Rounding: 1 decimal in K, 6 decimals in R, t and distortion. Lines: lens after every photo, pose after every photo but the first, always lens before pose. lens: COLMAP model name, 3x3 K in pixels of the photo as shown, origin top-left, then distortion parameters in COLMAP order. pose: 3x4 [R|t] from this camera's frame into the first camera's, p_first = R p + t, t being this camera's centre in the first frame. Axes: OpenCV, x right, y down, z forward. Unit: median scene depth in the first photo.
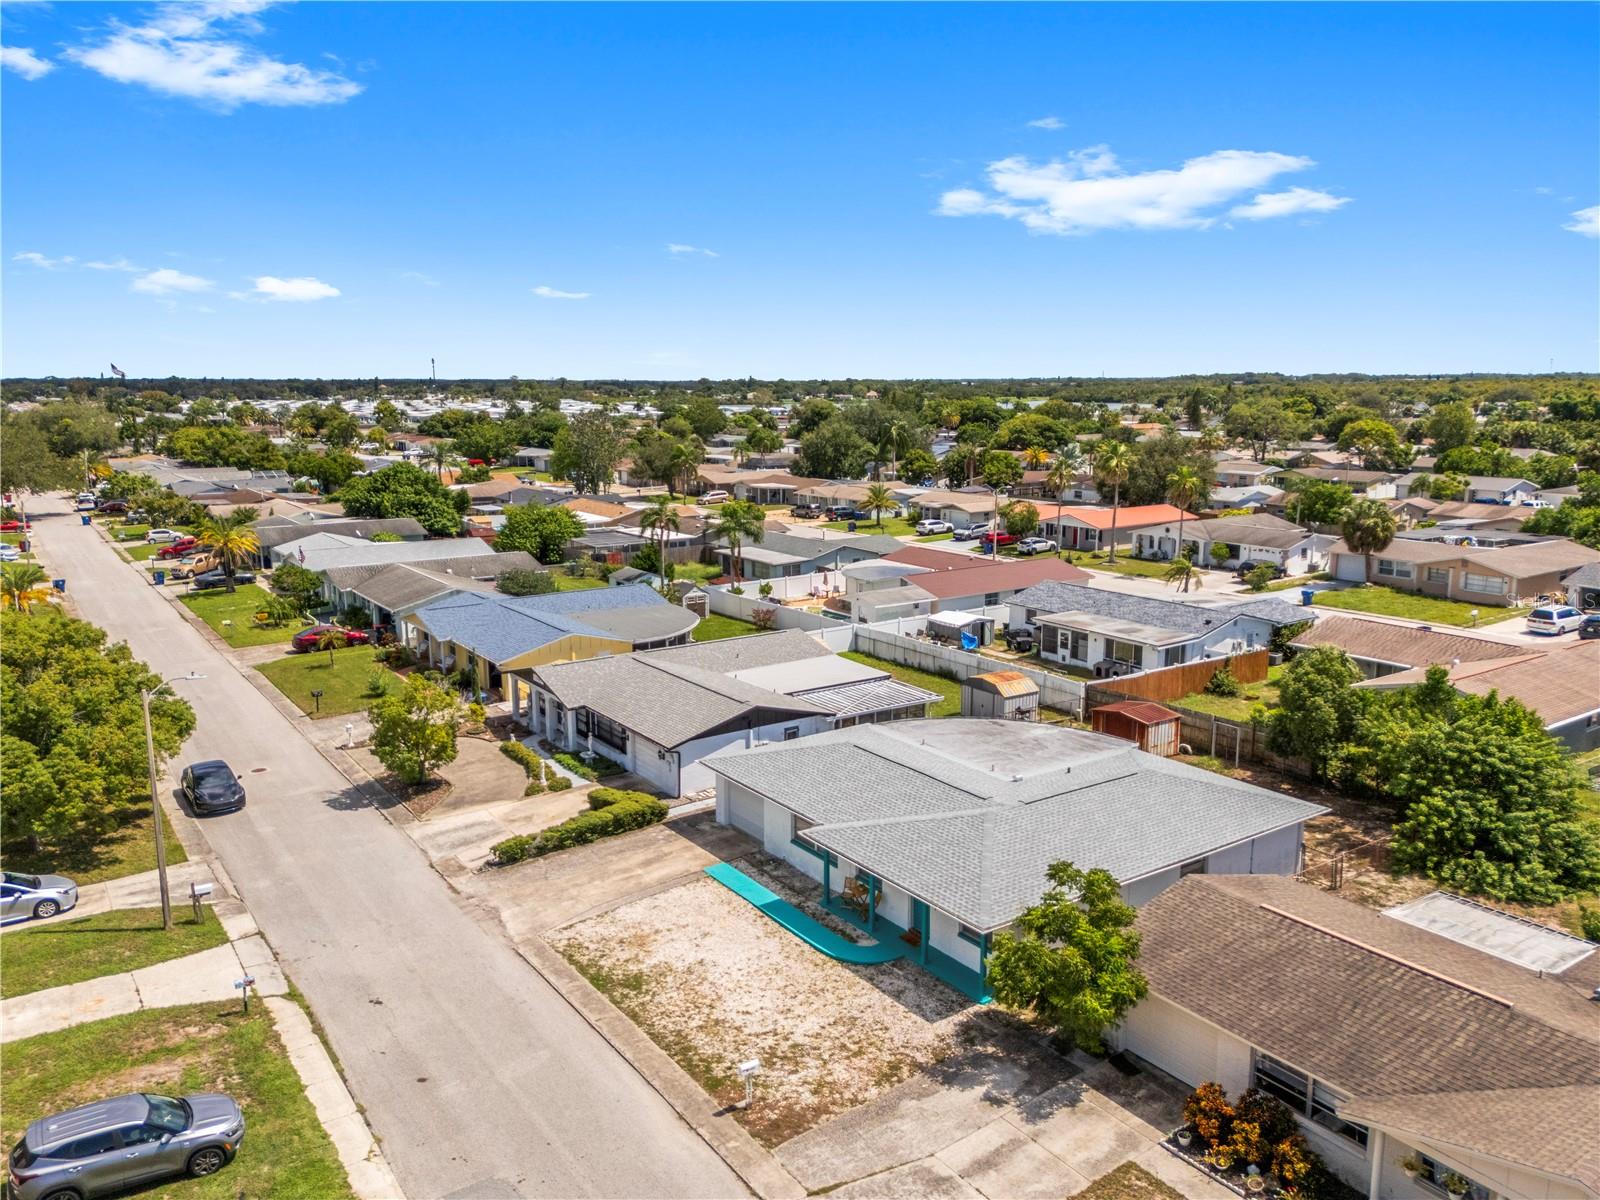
lens RADIAL K [[1175.4, 0, 803.5], [0, 1175.4, 593.1], [0, 0, 1]] dist [0.076531, -0.062578]
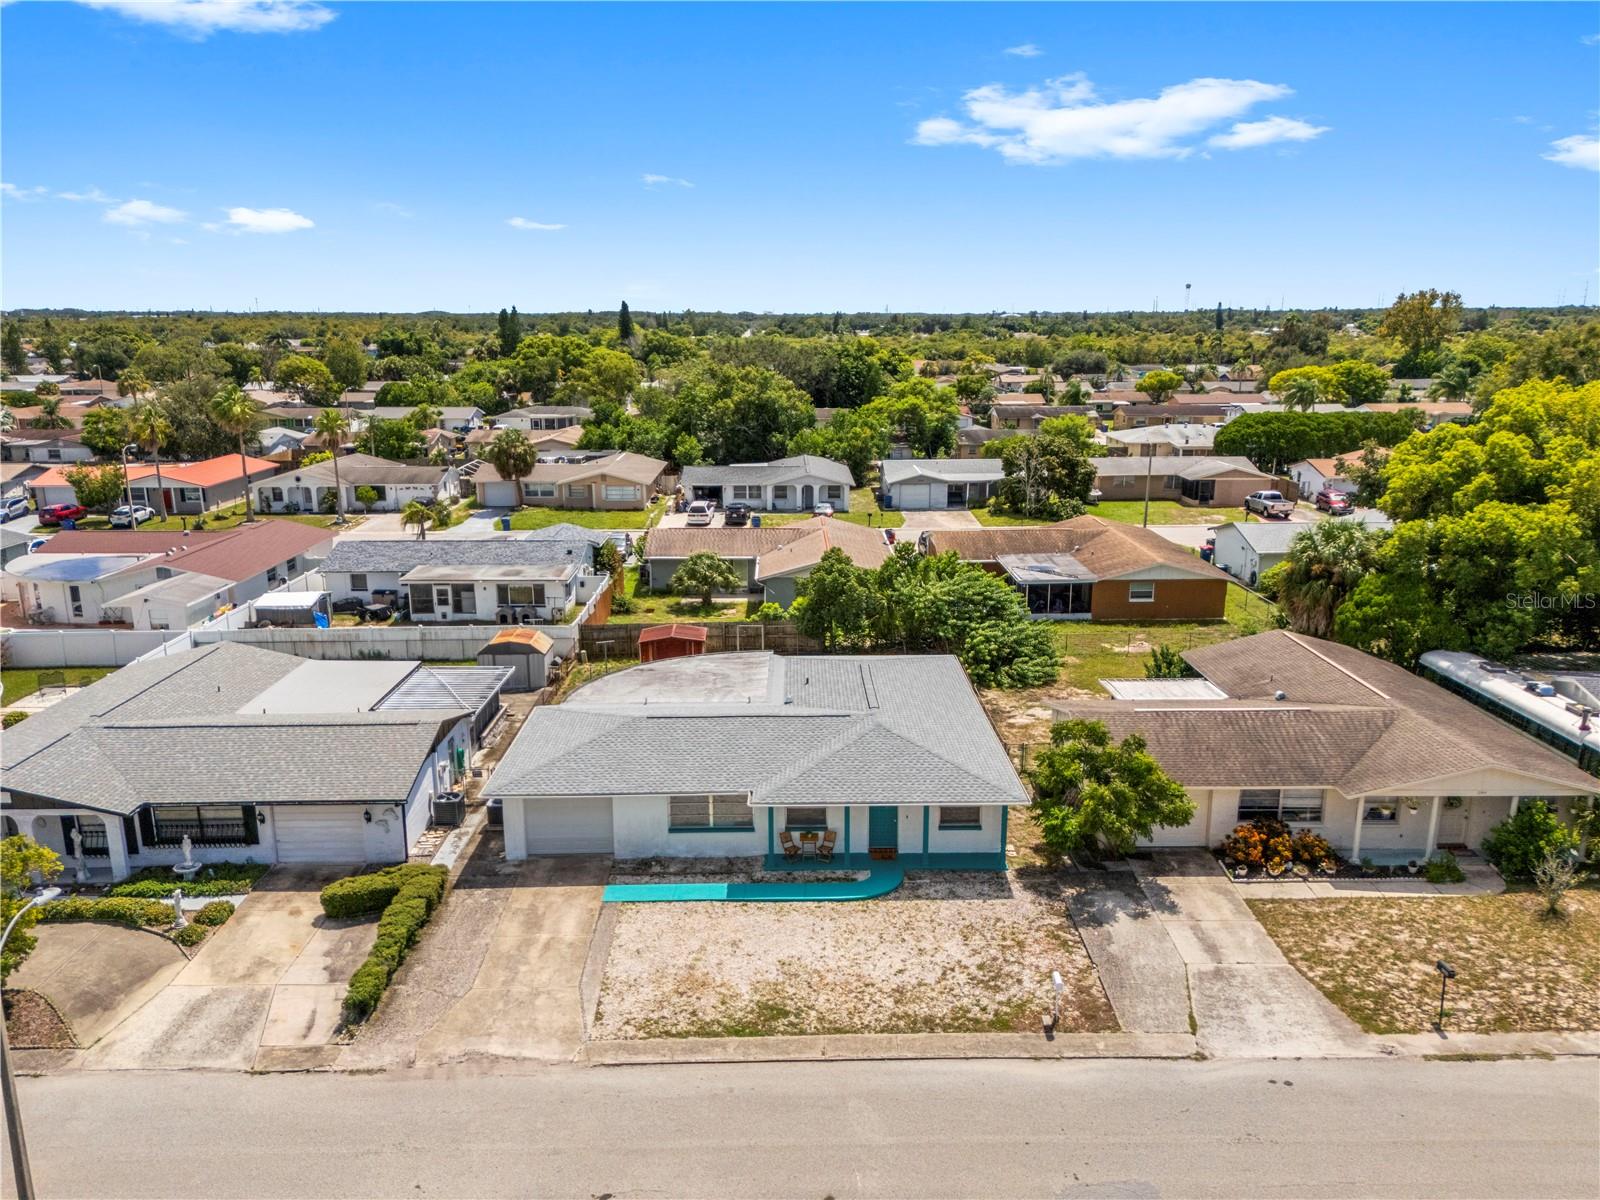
lens RADIAL K [[1175.4, 0, 798.3], [0, 1175.4, 602.9], [0, 0, 1]] dist [0.076531, -0.062578]
pose [[0.563136, -0.193961, 0.803279, -0.620386], [0.146894, 0.980079, 0.133673, -0.065134], [-0.813203, 0.042721, 0.580409, 0.370710]]
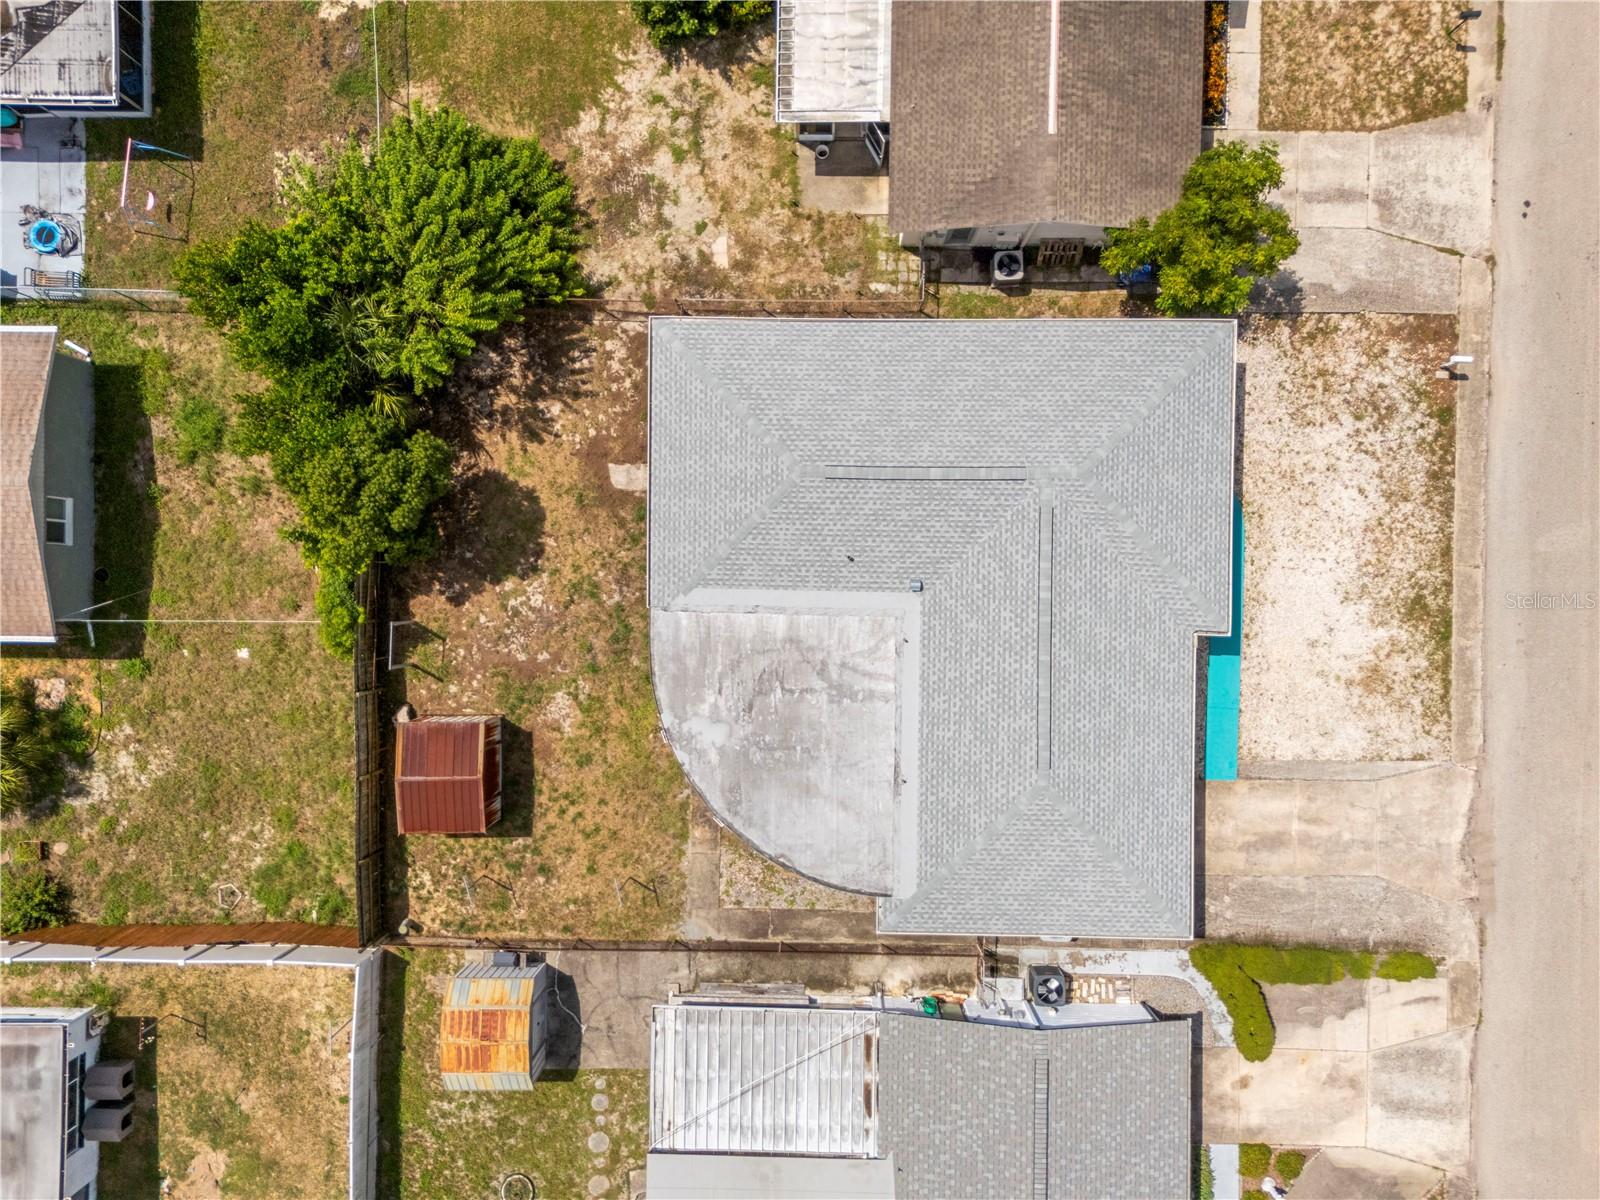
lens RADIAL K [[1175.4, 0, 800.2], [0, 1175.4, 603.1], [0, 0, 1]] dist [0.076531, -0.062578]
pose [[-0.811311, -0.584467, 0.013136, 0.218761], [0.121403, -0.146456, 0.981739, -0.588826], [-0.571870, 0.798091, 0.189778, 0.882063]]
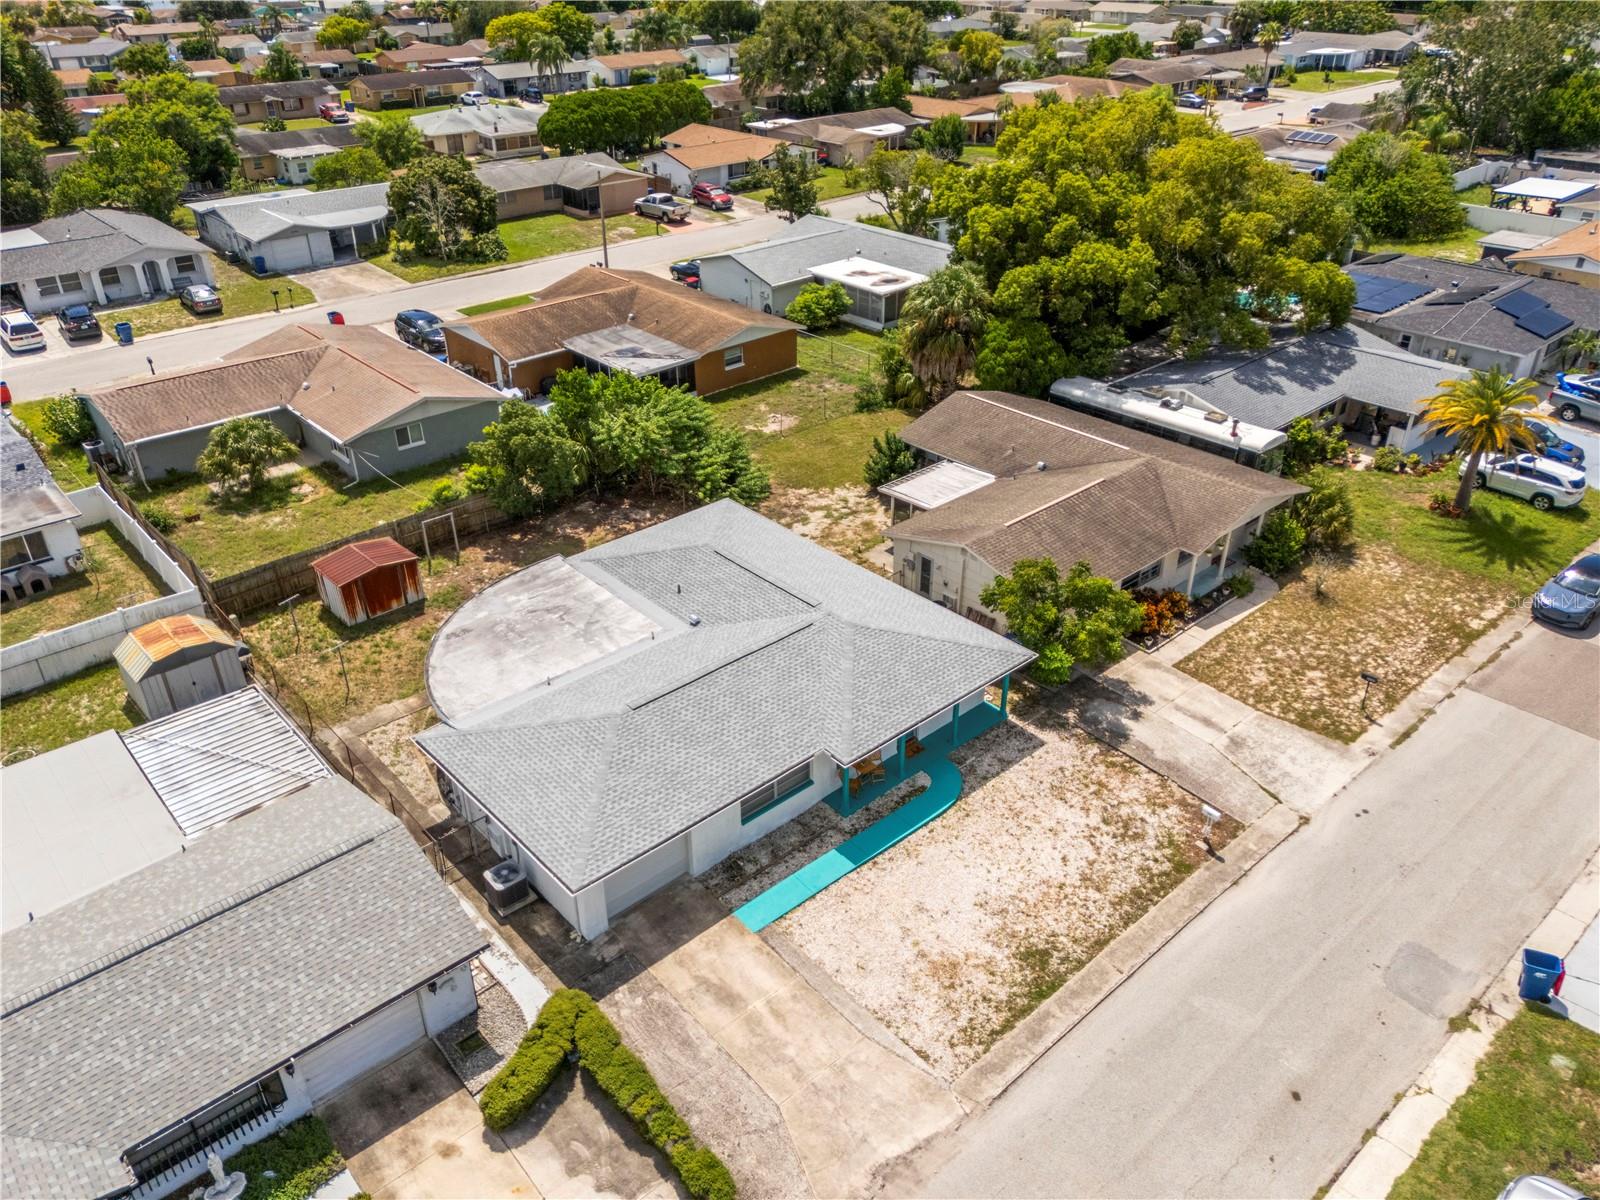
lens RADIAL K [[1175.4, 0, 797.2], [0, 1175.4, 601.2], [0, 0, 1]] dist [0.076531, -0.062578]
pose [[-0.116305, -0.499879, 0.858251, -0.603229], [0.182826, 0.838574, 0.513194, -0.310182], [-0.976242, 0.216598, -0.006139, 0.897118]]
